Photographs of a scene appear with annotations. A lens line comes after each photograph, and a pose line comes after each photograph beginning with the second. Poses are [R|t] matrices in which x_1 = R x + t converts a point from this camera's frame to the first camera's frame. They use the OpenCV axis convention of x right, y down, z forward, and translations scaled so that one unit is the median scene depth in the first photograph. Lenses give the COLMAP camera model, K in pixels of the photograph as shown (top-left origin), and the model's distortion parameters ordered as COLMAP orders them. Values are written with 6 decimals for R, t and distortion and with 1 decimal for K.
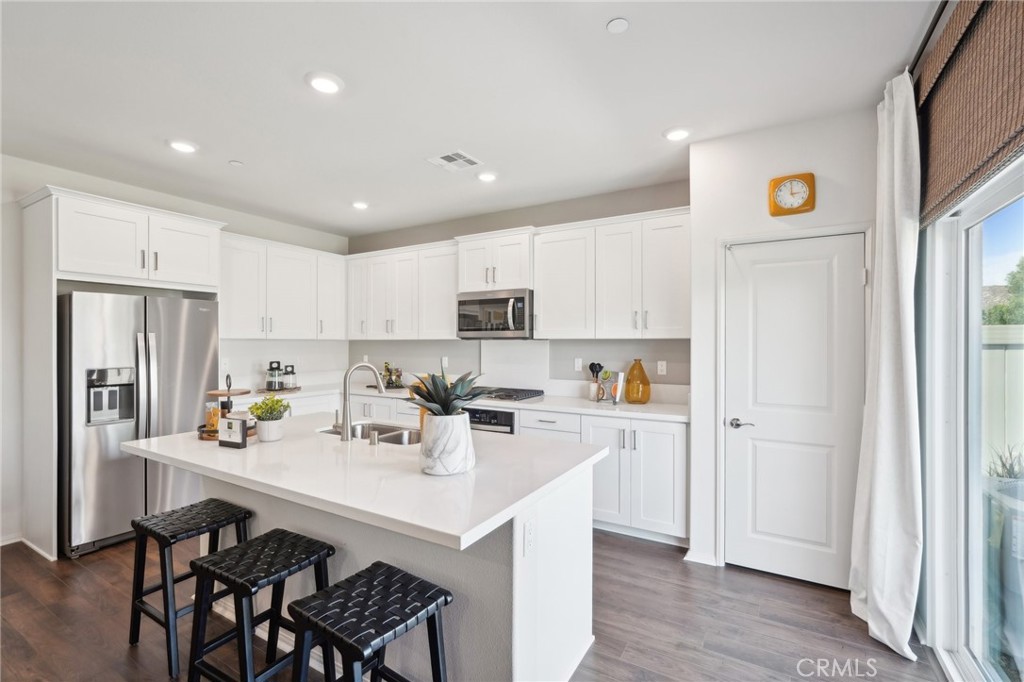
lens RADIAL K [[450.7, 0, 510.0], [0, 450.7, 341.0], [0, 0, 1]] dist [-0.018922, 0.004558]
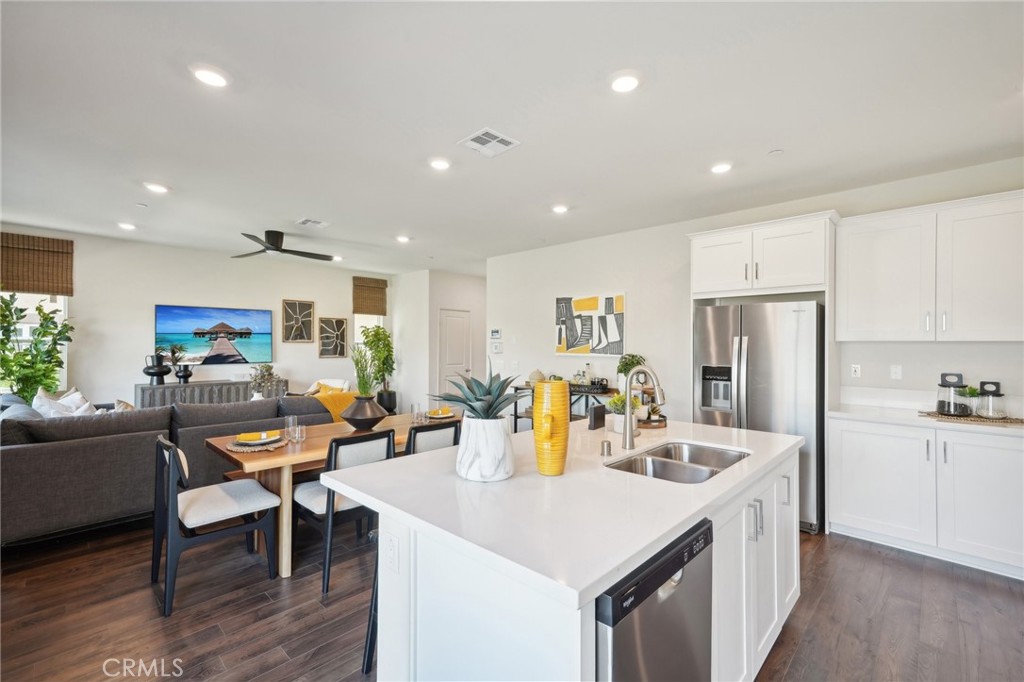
lens RADIAL K [[450.7, 0, 517.9], [0, 450.7, 338.6], [0, 0, 1]] dist [-0.018922, 0.004558]
pose [[-0.220428, -0.008800, -0.975364, 0.332526], [-0.006095, 0.999952, -0.007644, 0.000117], [0.975384, 0.004260, -0.220471, 0.528627]]
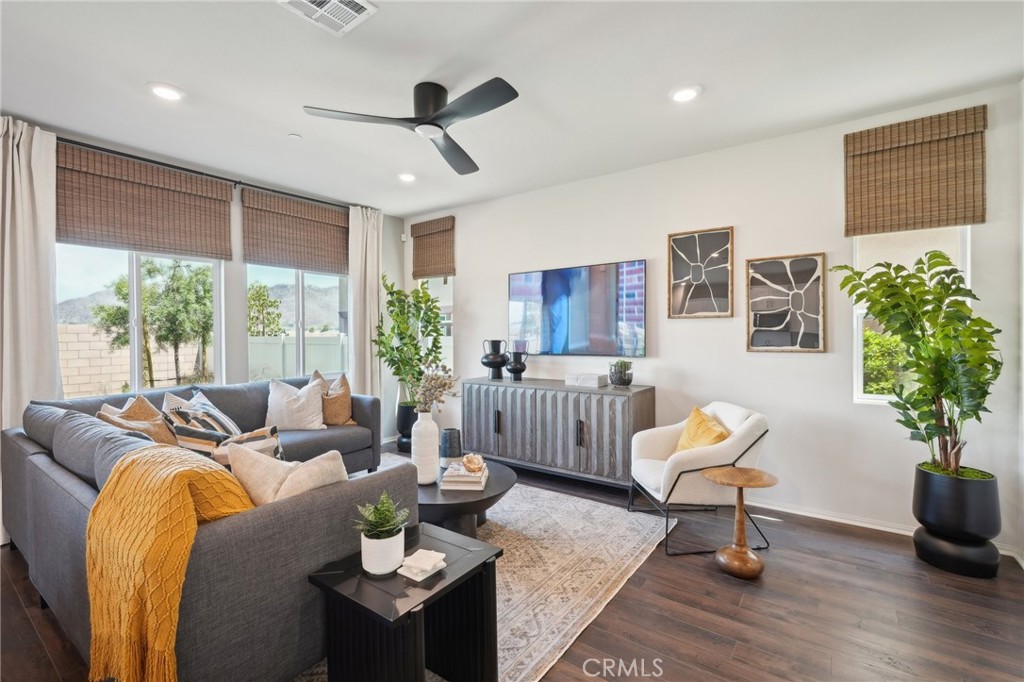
lens RADIAL K [[450.7, 0, 515.3], [0, 450.7, 339.1], [0, 0, 1]] dist [-0.018922, 0.004558]
pose [[-0.994289, 0.007220, 0.106480, -0.964212], [0.008655, 0.999878, 0.013022, 0.033634], [-0.106373, 0.013869, -0.994230, 0.172021]]
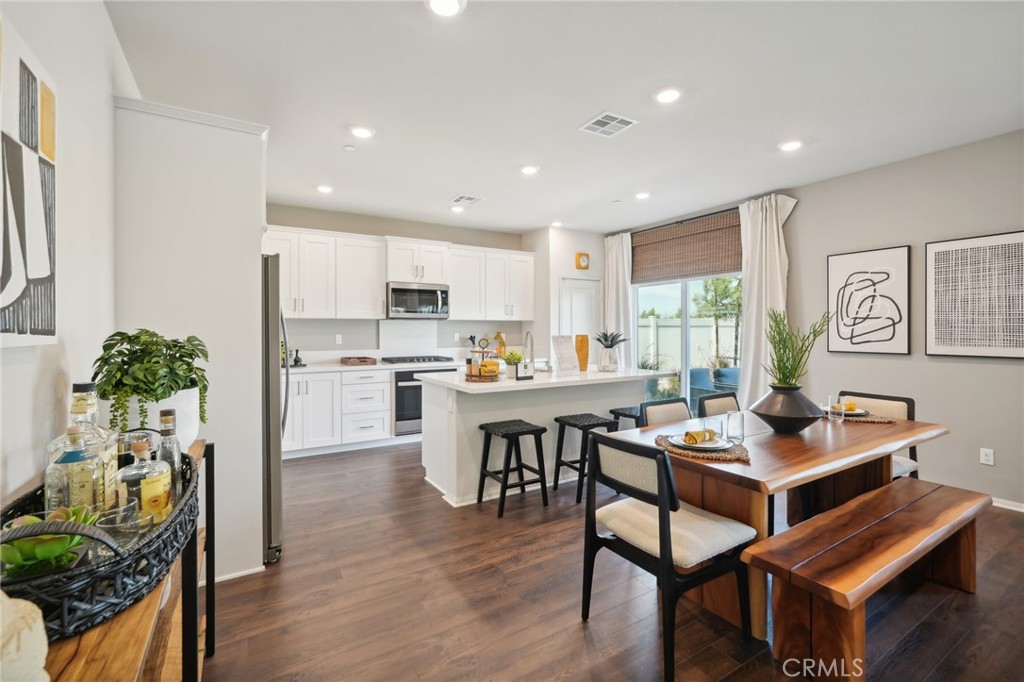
lens RADIAL K [[450.7, 0, 513.4], [0, 450.7, 328.6], [0, 0, 1]] dist [-0.018922, 0.004558]
pose [[0.479661, 0.005784, 0.877435, -1.096965], [0.000784, 0.999975, -0.007020, 0.034452], [-0.877454, 0.004055, 0.479644, 0.108008]]
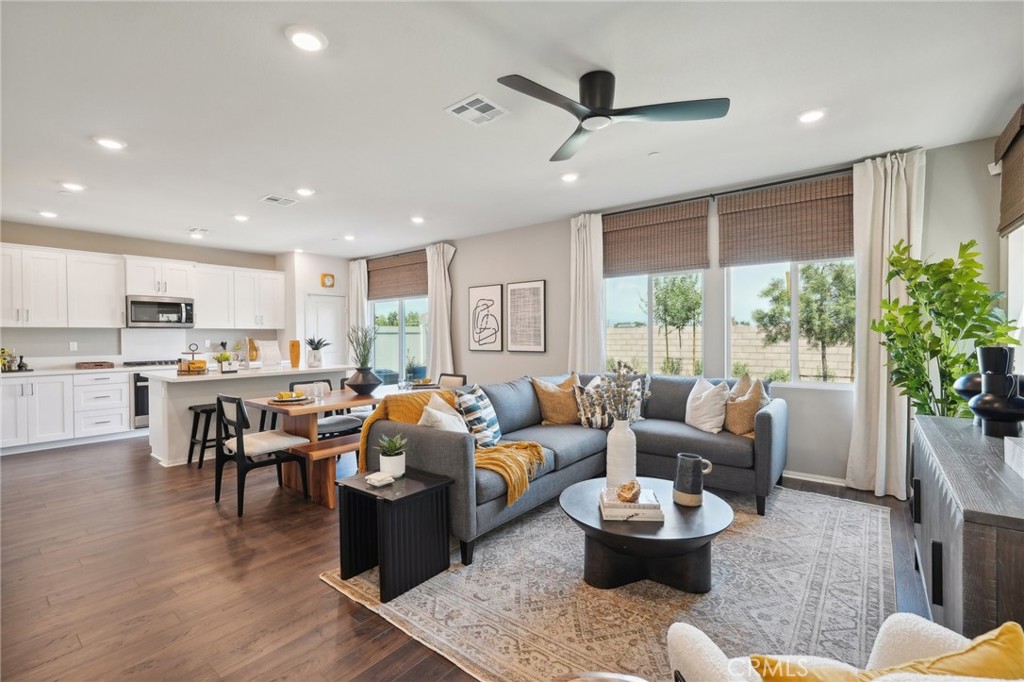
lens RADIAL K [[450.7, 0, 513.0], [0, 450.7, 340.4], [0, 0, 1]] dist [-0.018922, 0.004558]
pose [[0.146535, -0.008172, 0.989172, -1.394831], [0.006171, 0.999954, 0.007347, 0.035543], [-0.989186, 0.005027, 0.146579, -0.421299]]
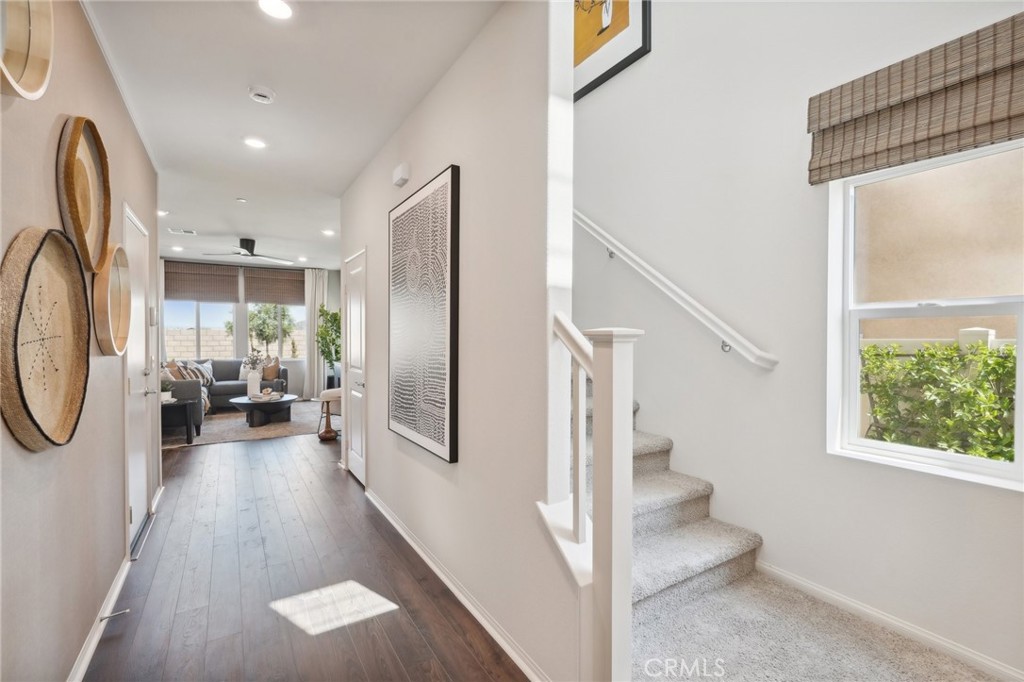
lens RADIAL K [[450.7, 0, 519.1], [0, 450.7, 333.1], [0, 0, 1]] dist [-0.018922, 0.004558]
pose [[-0.894685, 0.005584, 0.446663, -2.360551], [0.004225, 0.999983, -0.004039, 0.027206], [-0.446678, -0.001726, -0.894693, 0.555871]]
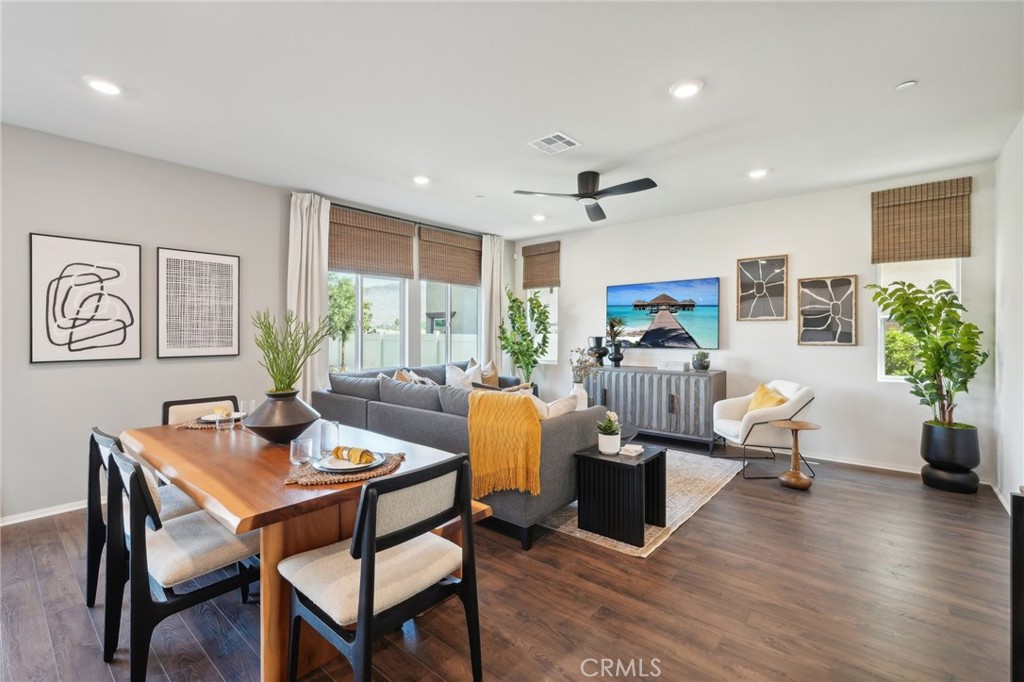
lens RADIAL K [[450.7, 0, 508.1], [0, 450.7, 338.4], [0, 0, 1]] dist [-0.018922, 0.004558]
pose [[-0.982837, 0.003608, 0.184442, -0.784689], [0.006274, 0.999884, 0.013875, 0.033835], [-0.184371, 0.014794, -0.982745, 0.562020]]
